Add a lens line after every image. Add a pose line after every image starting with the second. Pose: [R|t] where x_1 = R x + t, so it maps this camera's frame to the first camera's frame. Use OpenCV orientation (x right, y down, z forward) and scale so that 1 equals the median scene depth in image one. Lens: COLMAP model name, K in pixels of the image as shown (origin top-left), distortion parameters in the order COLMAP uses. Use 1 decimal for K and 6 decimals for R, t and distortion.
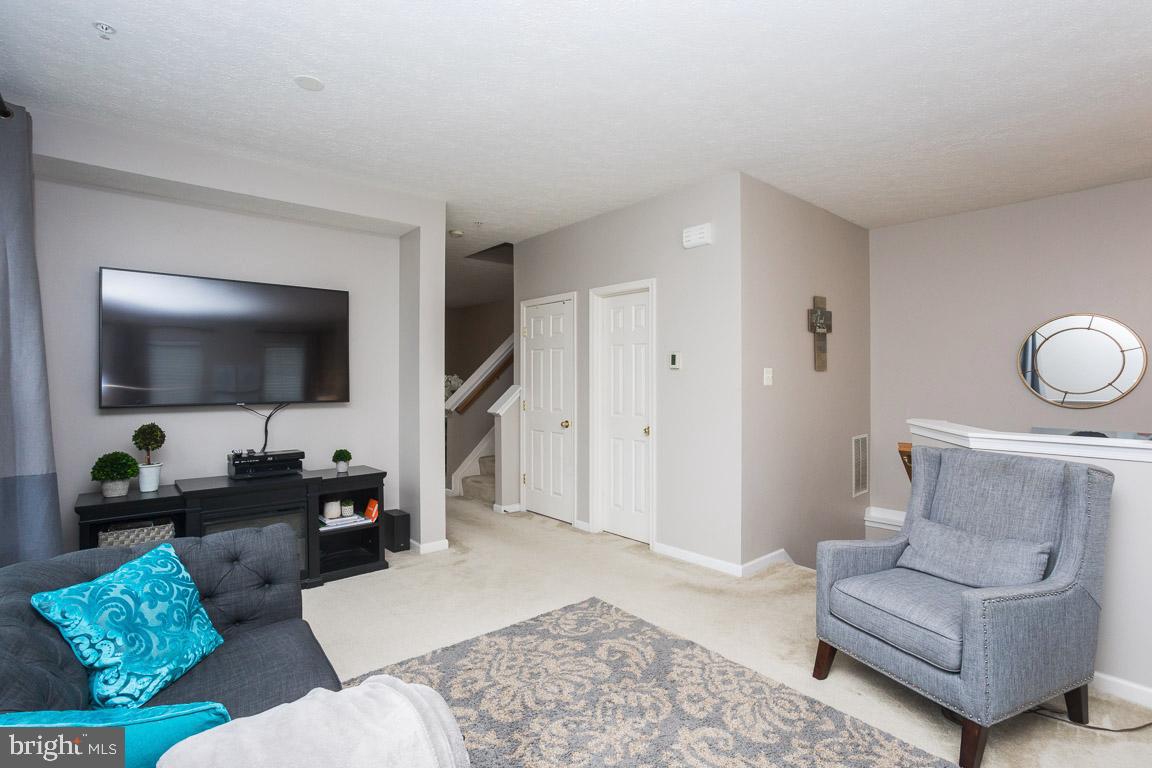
lens RADIAL K [[565.9, 0, 578.2], [0, 565.9, 378.2], [0, 0, 1]] dist [-0.054122, 0.032691]
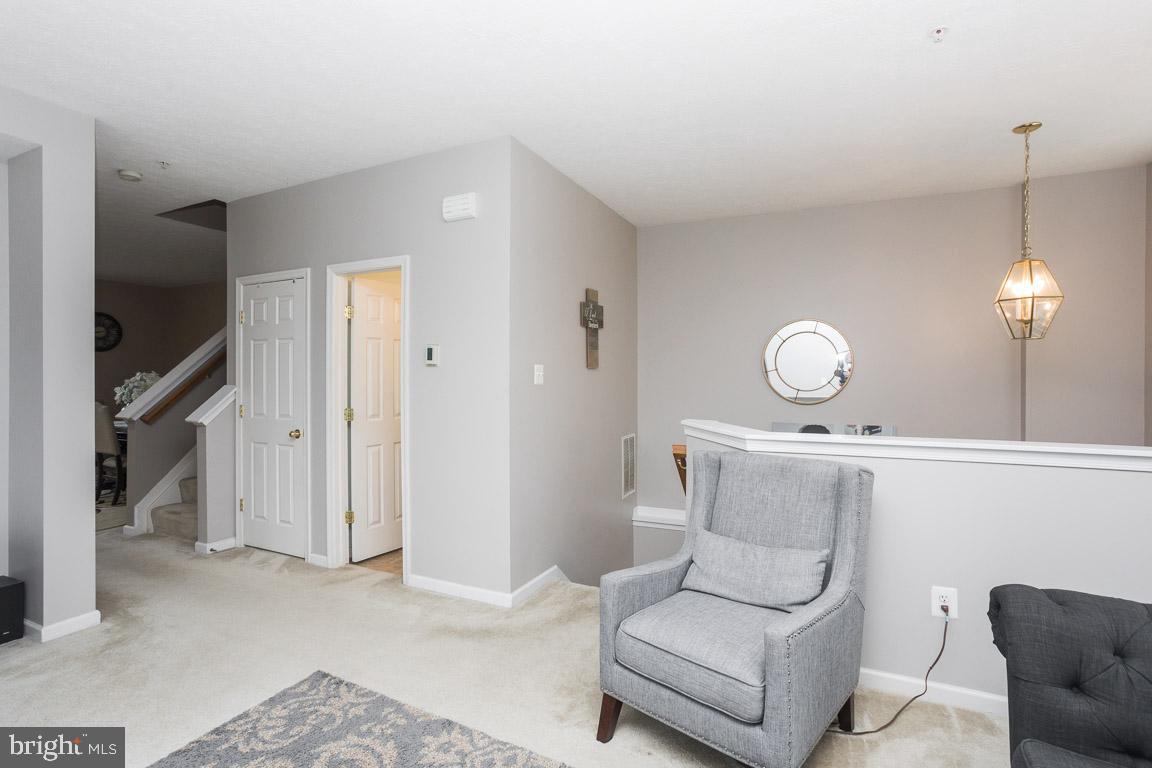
lens RADIAL K [[565.9, 0, 578.2], [0, 565.9, 378.2], [0, 0, 1]] dist [-0.054122, 0.032691]
pose [[0.920895, 0.000006, 0.389812, 0.054074], [-0.001180, 0.999995, 0.002770, 0.000251], [-0.389810, -0.003011, 0.920890, 0.180241]]
